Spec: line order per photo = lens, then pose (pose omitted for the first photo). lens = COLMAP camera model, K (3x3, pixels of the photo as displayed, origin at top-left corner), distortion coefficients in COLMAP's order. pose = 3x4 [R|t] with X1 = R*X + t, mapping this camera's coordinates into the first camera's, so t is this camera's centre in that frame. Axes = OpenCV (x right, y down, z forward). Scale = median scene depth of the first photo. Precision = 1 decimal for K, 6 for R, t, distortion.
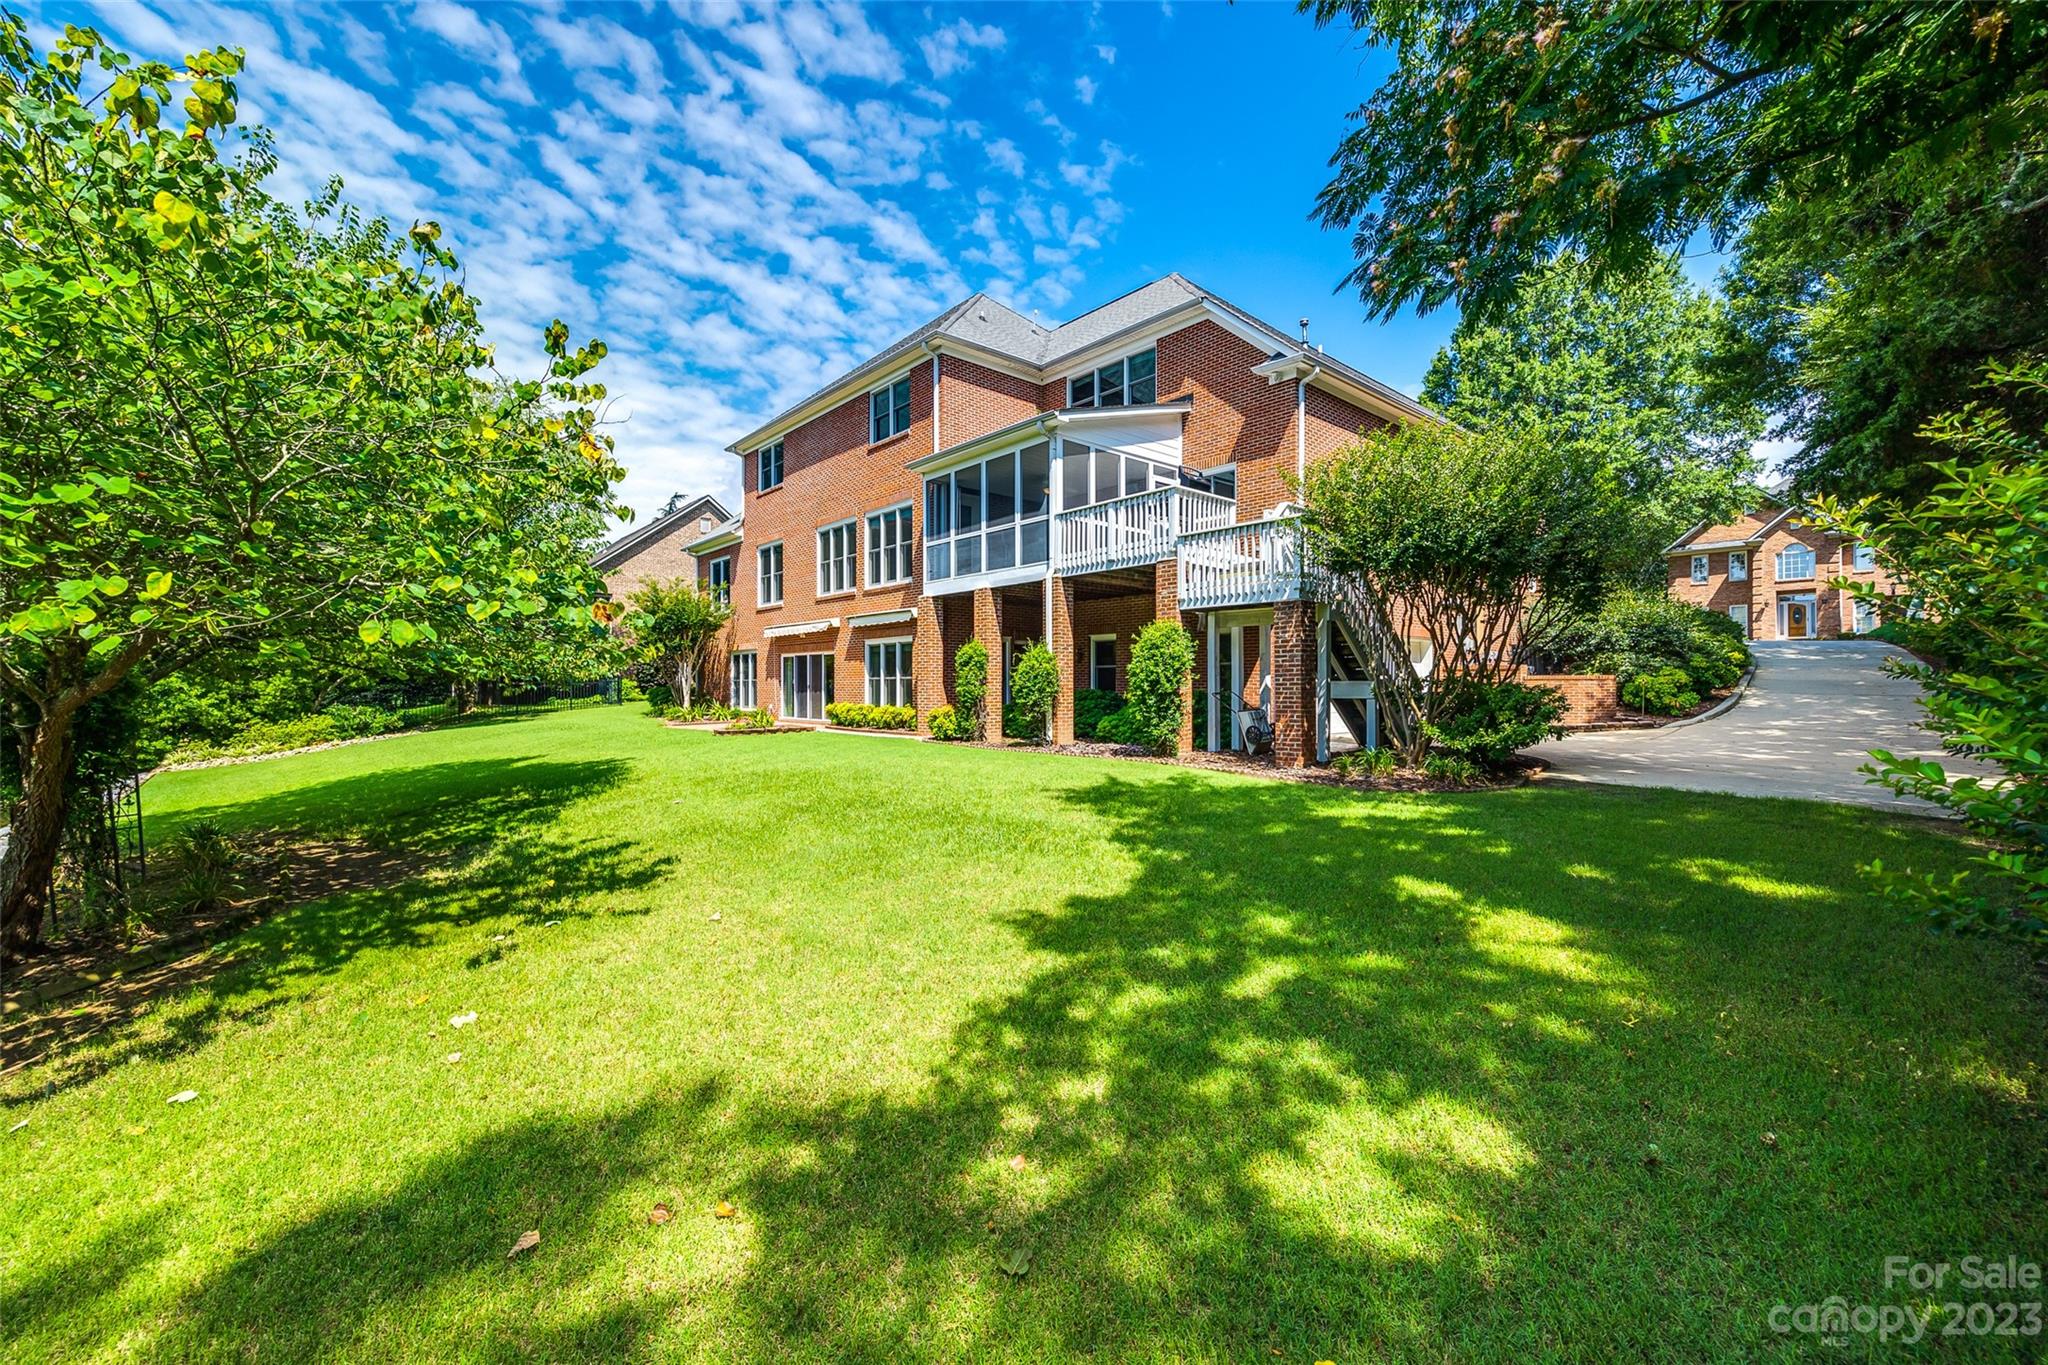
lens RADIAL K [[827.5, 0, 1022.4], [0, 827.5, 678.3], [0, 0, 1]] dist [-0.001027, 0.000003]
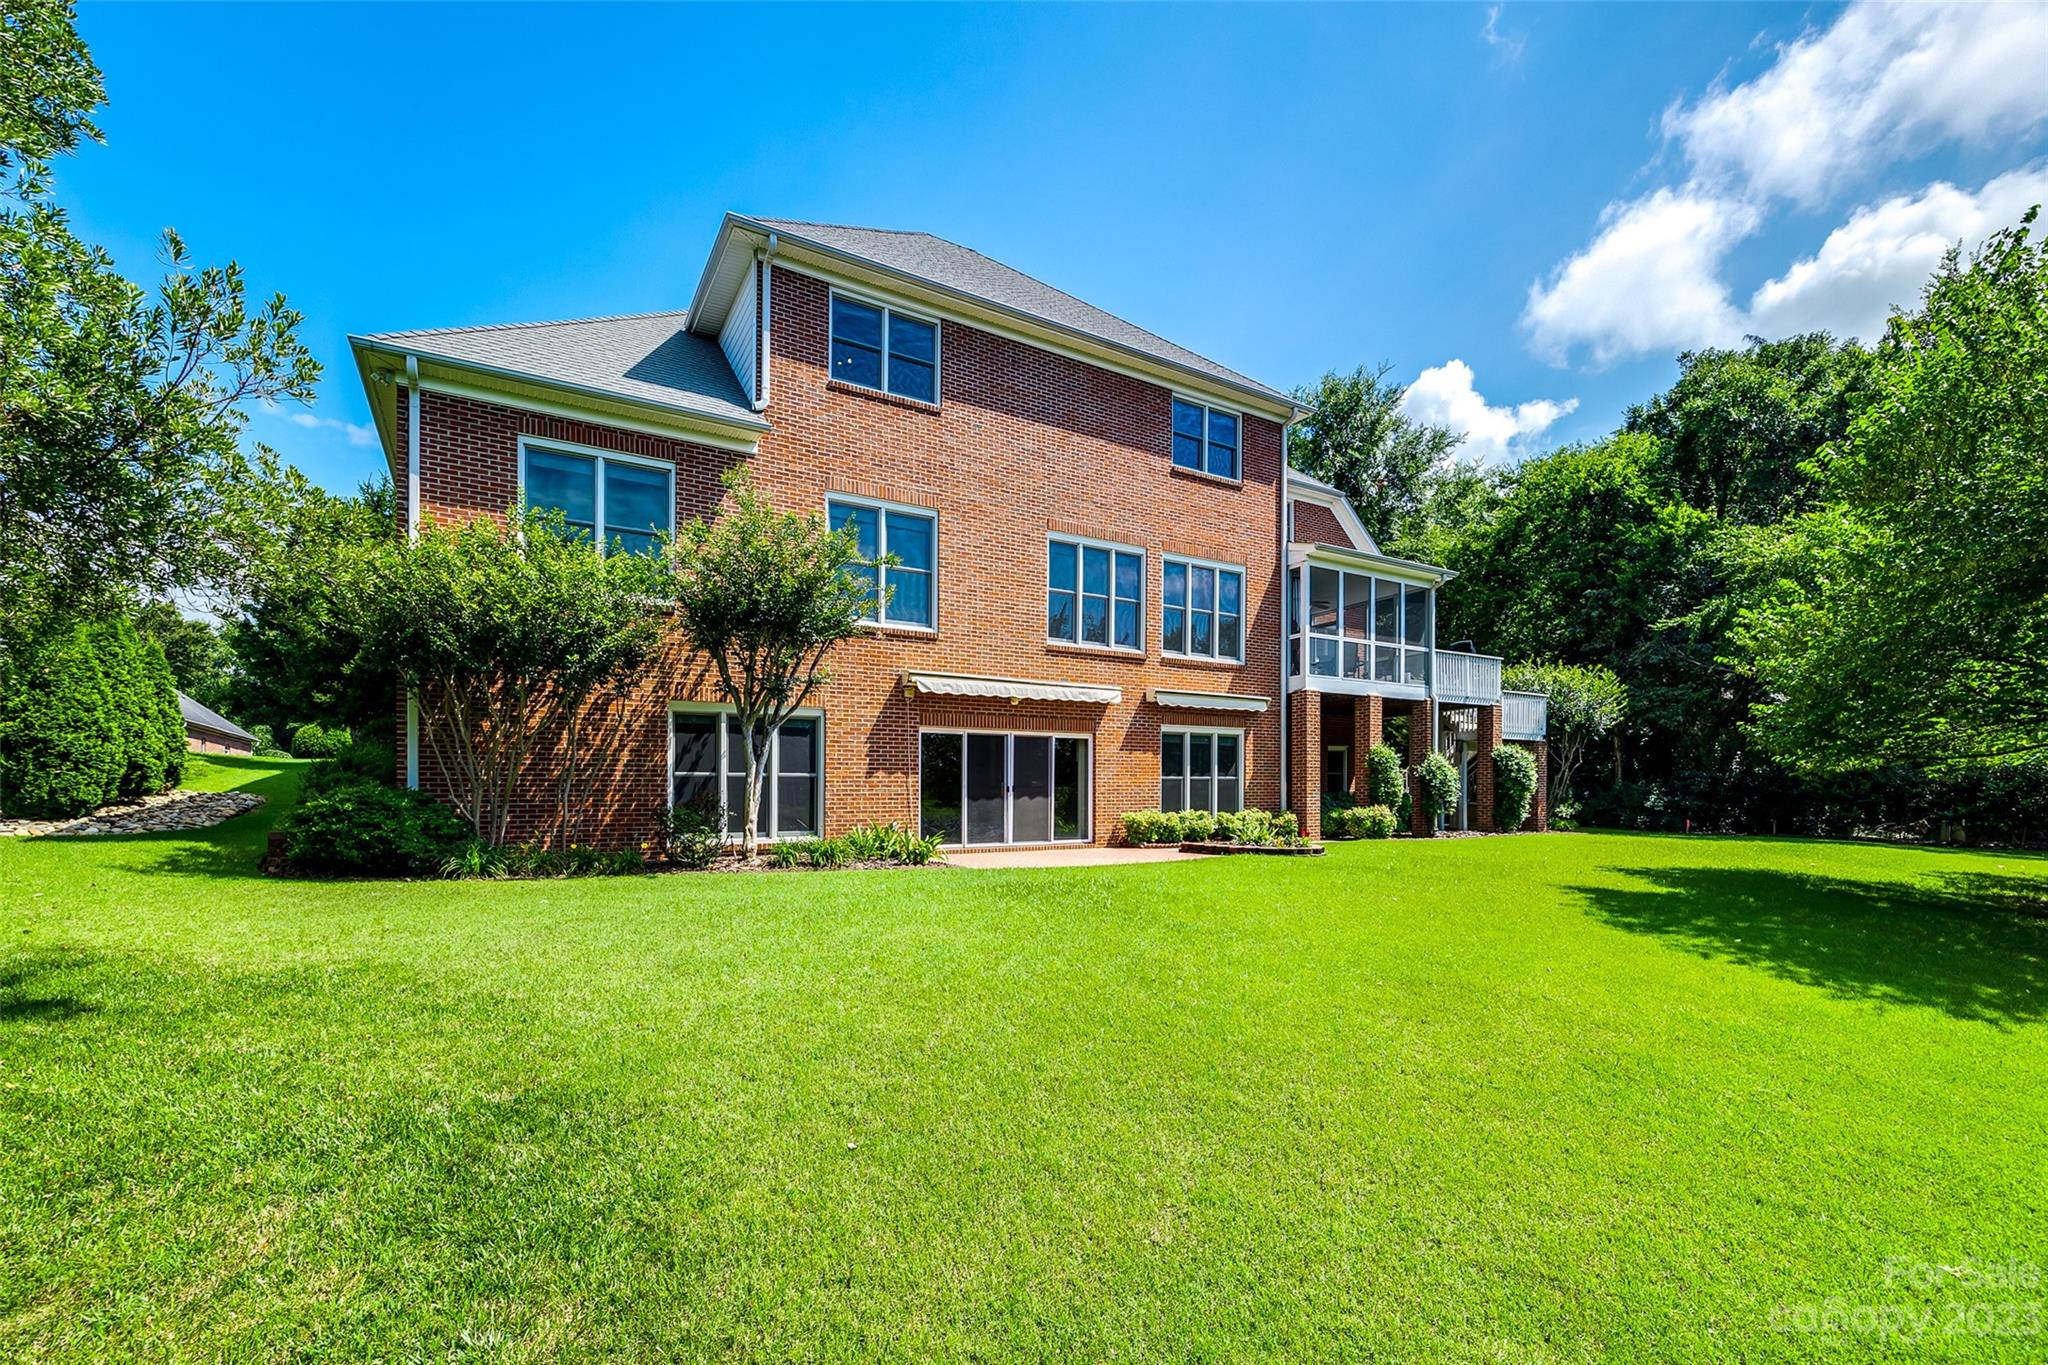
lens RADIAL K [[827.5, 0, 995.2], [0, 827.5, 806.9], [0, 0, 1]] dist [-0.001027, 0.000003]
pose [[0.220188, -0.001077, 0.975457, -0.966435], [0.000120, 0.999999, 0.001077, 0.026354], [-0.975458, -0.000120, 0.220188, 1.010239]]
